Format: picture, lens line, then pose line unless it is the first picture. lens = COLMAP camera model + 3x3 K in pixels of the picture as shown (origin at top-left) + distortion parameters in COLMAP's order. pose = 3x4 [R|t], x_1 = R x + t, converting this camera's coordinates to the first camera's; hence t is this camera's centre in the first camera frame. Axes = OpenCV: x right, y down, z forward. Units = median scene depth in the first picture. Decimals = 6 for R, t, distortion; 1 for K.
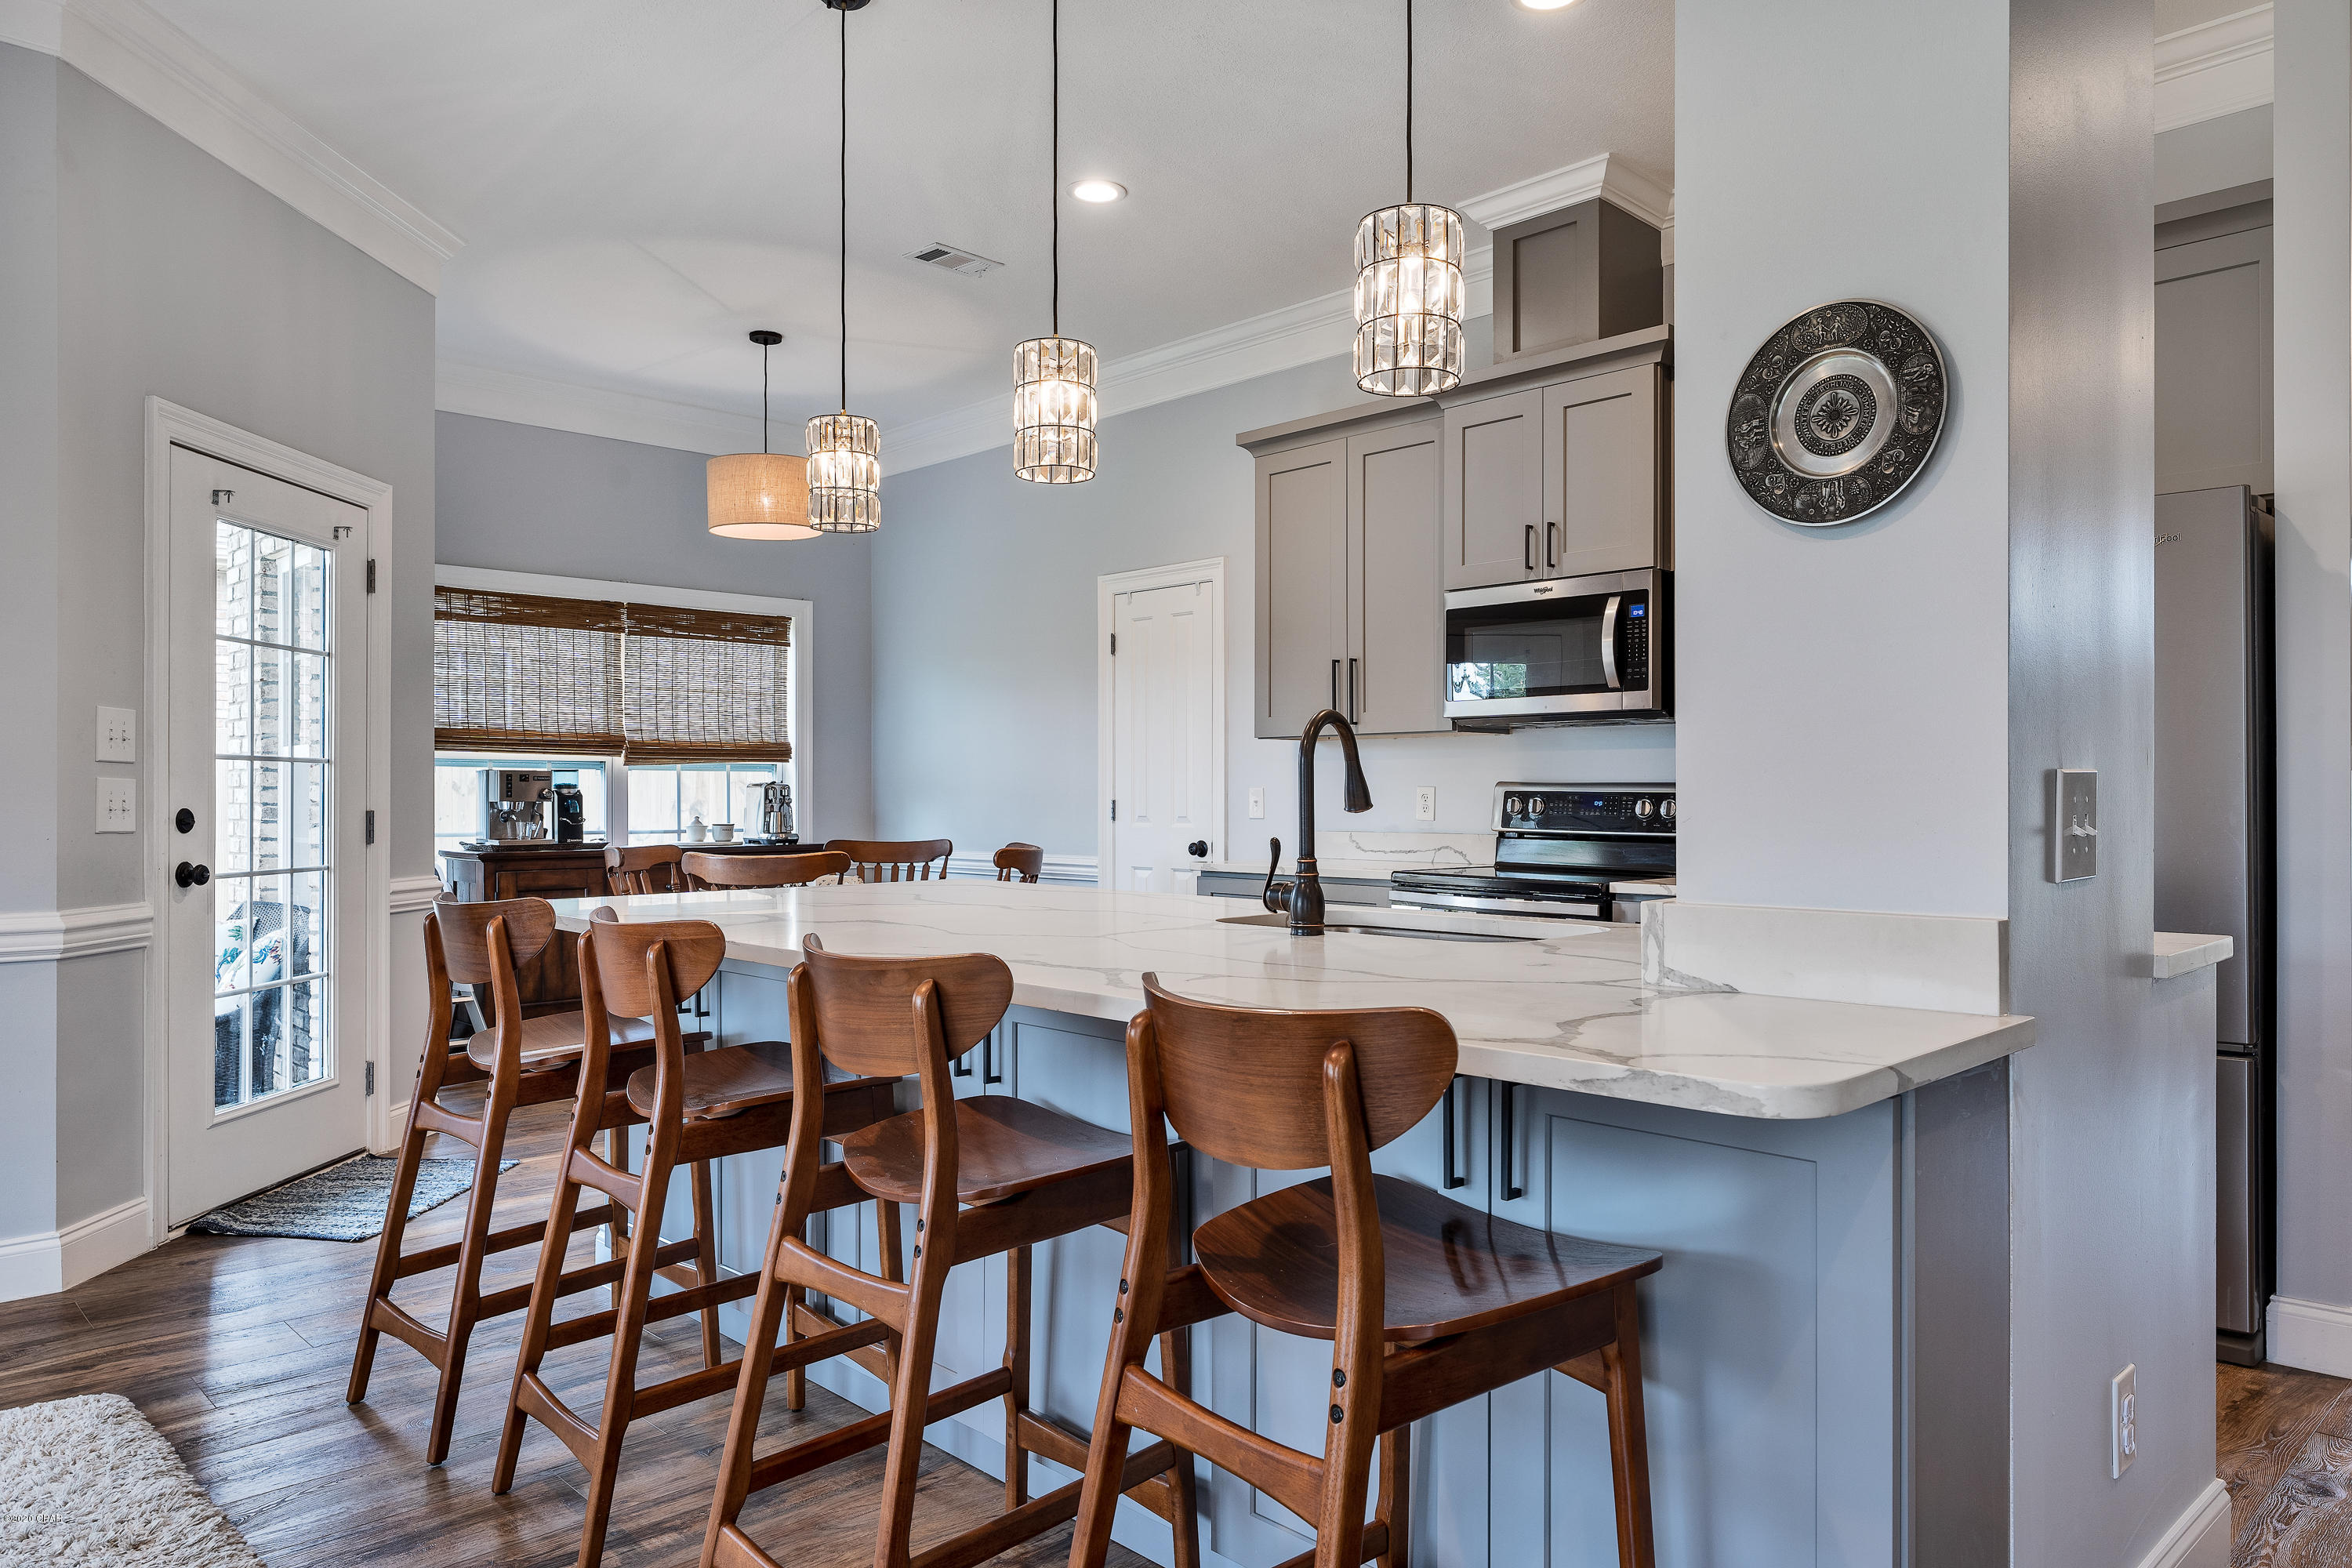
lens RADIAL K [[1532.2, 0, 1181.9], [0, 1532.2, 796.7], [0, 0, 1]] dist [0.010422, 0.001052]
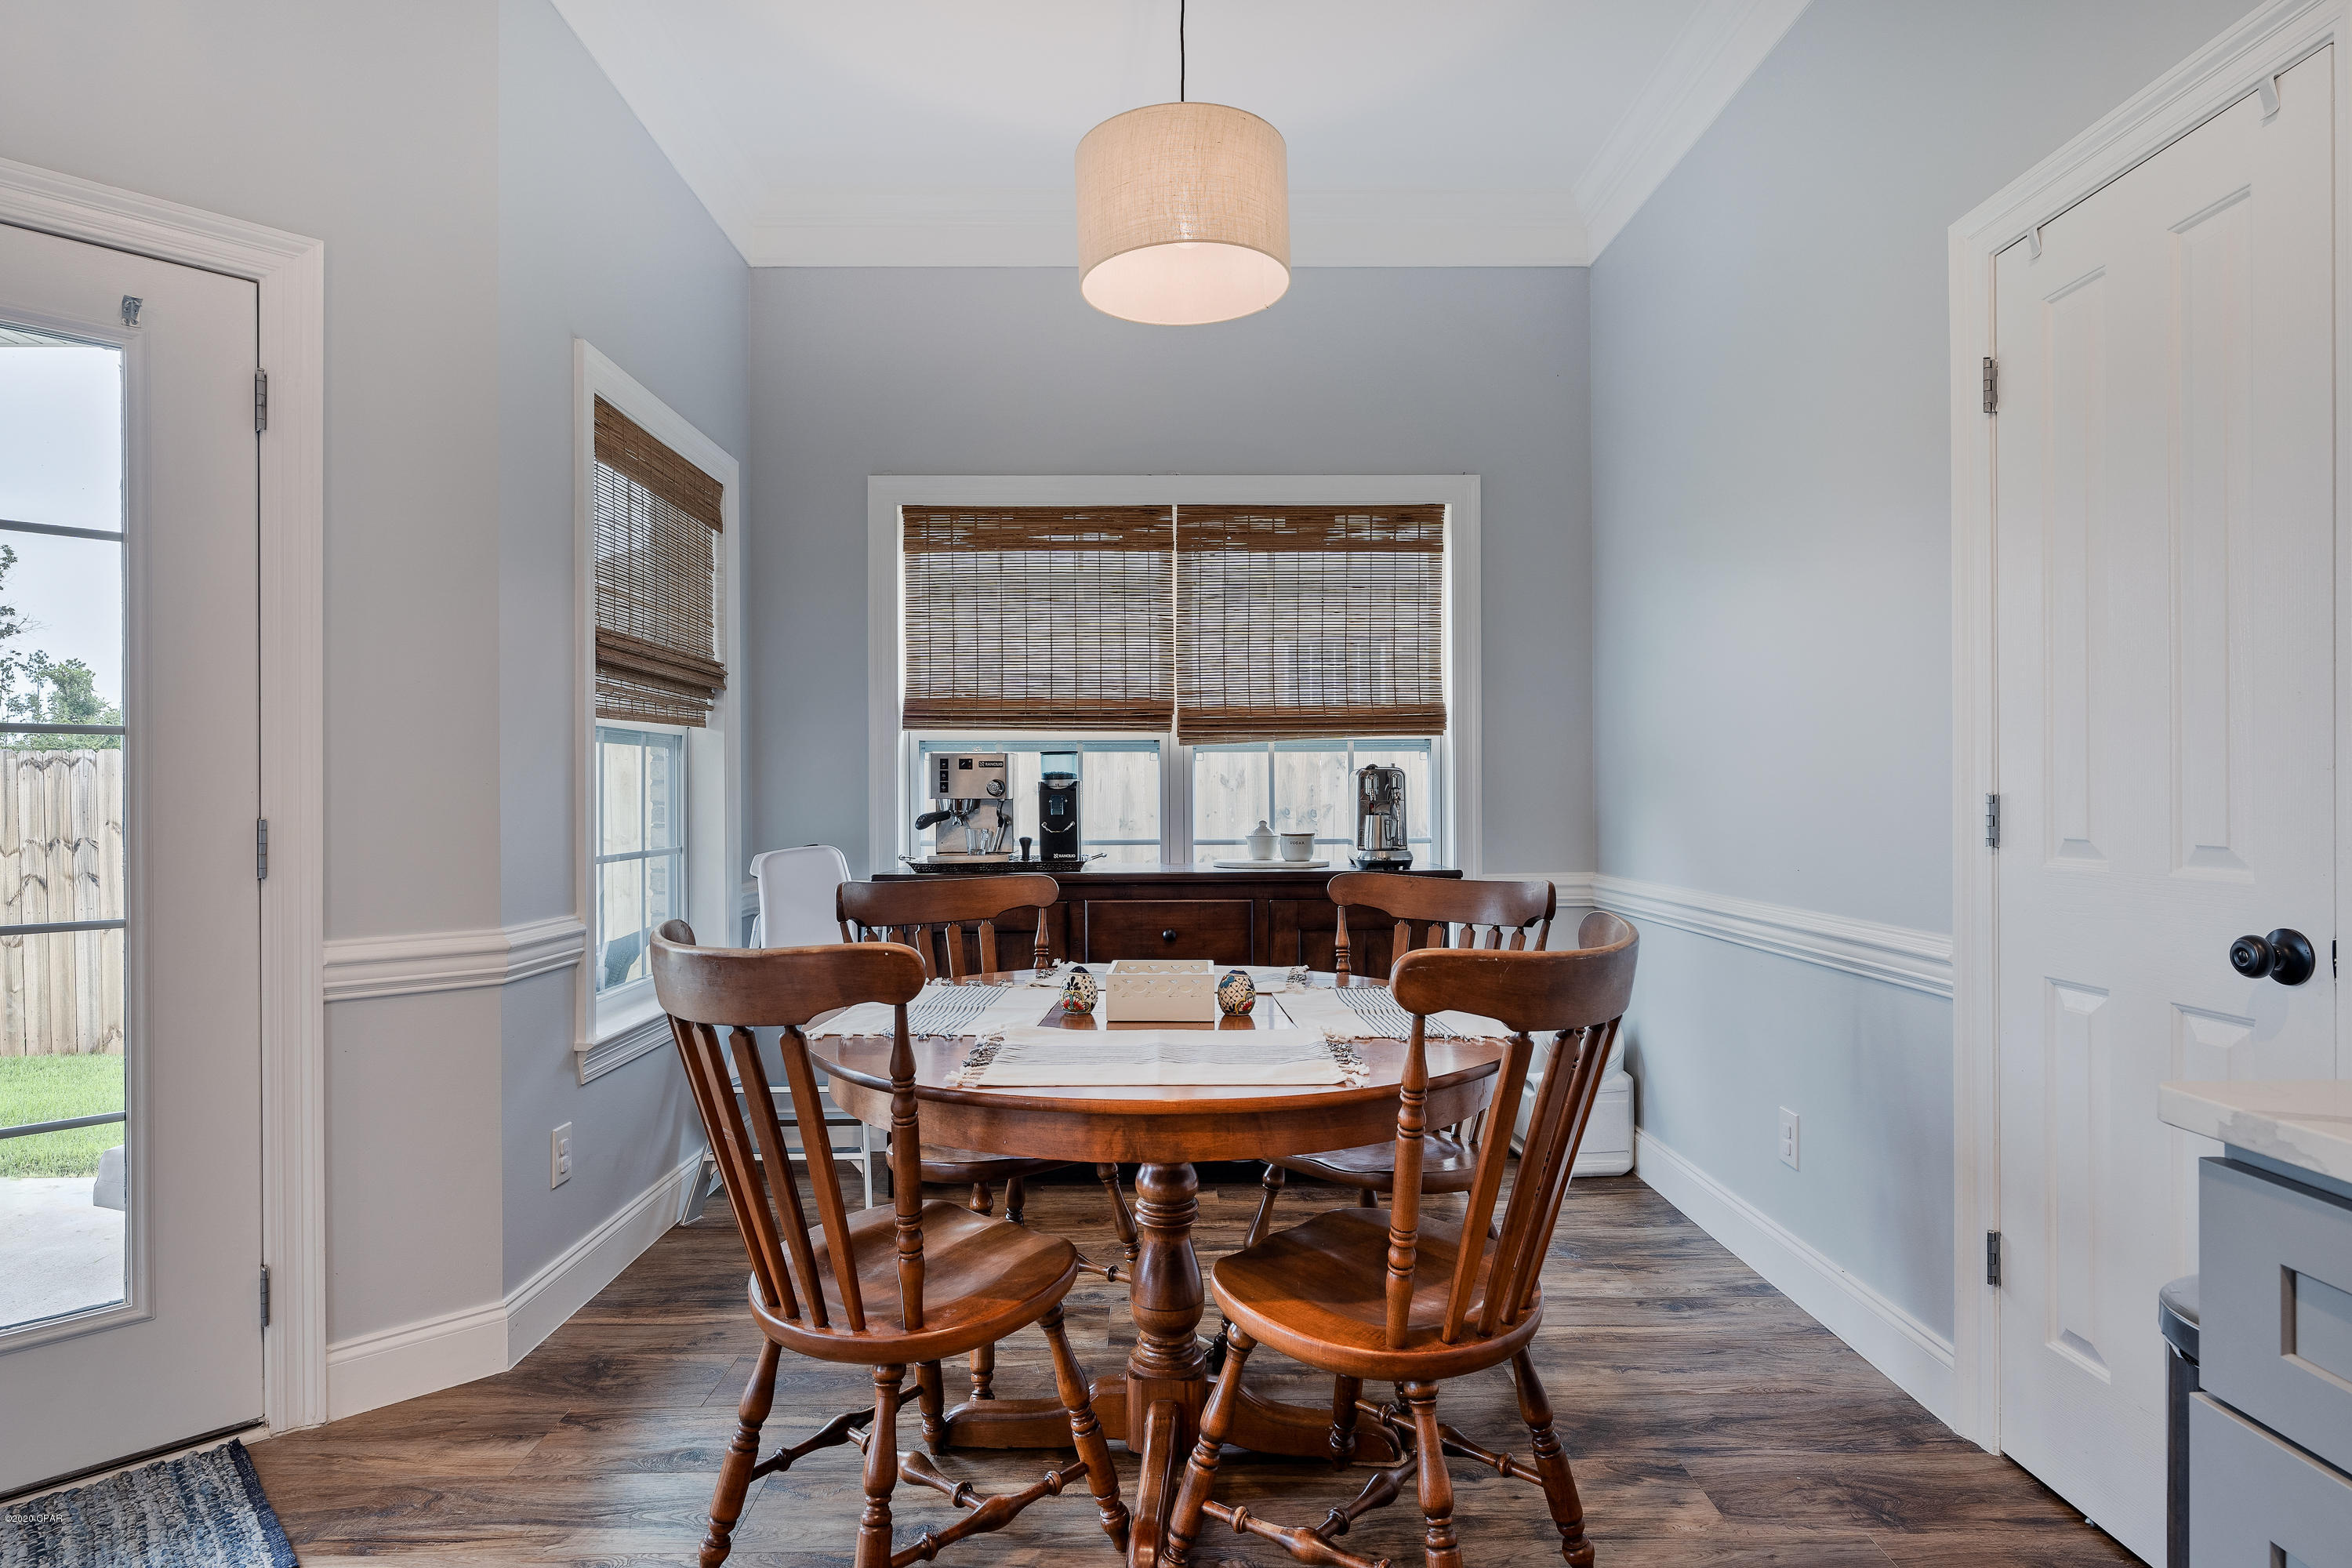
lens RADIAL K [[1271.9, 0, 1173.8], [0, 1271.9, 788.7], [0, 0, 1]] dist [-0.003033, 0.000098]
pose [[0.734164, -0.005506, -0.678950, 0.018950], [0.005019, 0.999984, -0.002682, 0.000654], [0.678954, -0.001439, 0.734179, 0.595544]]
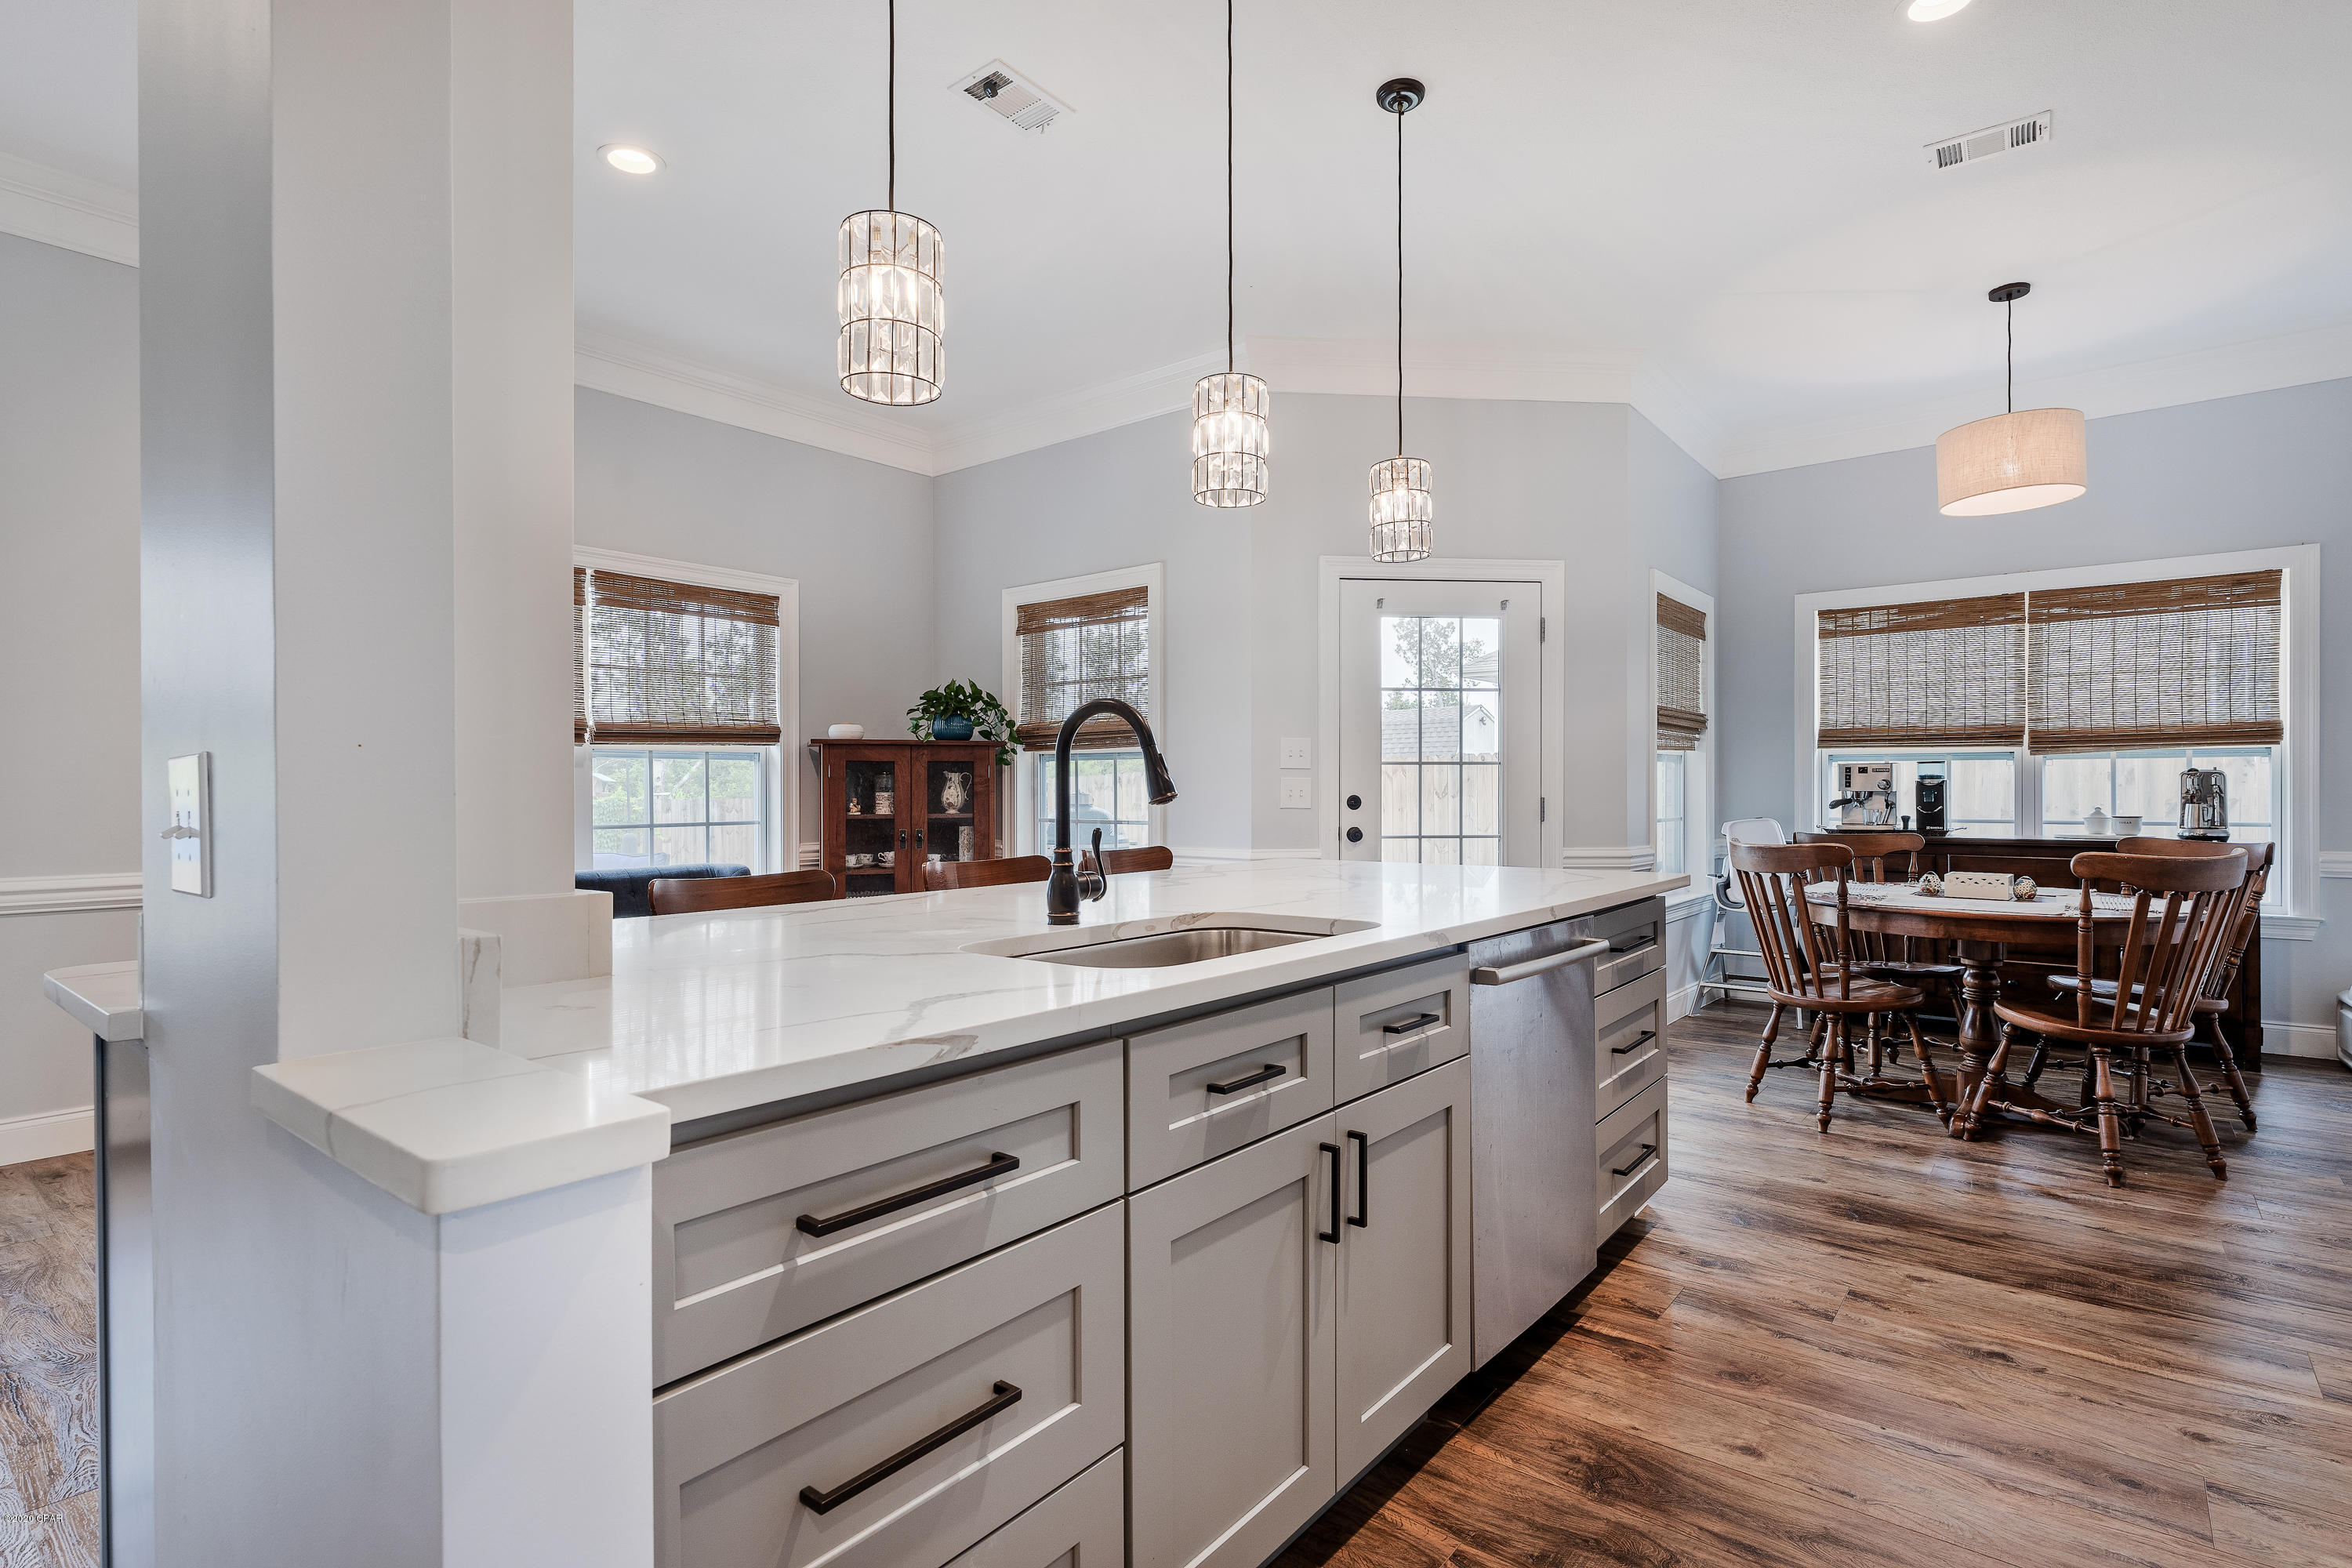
lens RADIAL K [[1143.8, 0, 1178.9], [0, 1143.8, 793.7], [0, 0, 1]] dist [0.000914, 0.000835]
pose [[0.133621, 0.003785, -0.991025, 0.307697], [0.002216, 0.999989, 0.004118, 0.000522], [0.991030, -0.002746, 0.133611, 0.358525]]
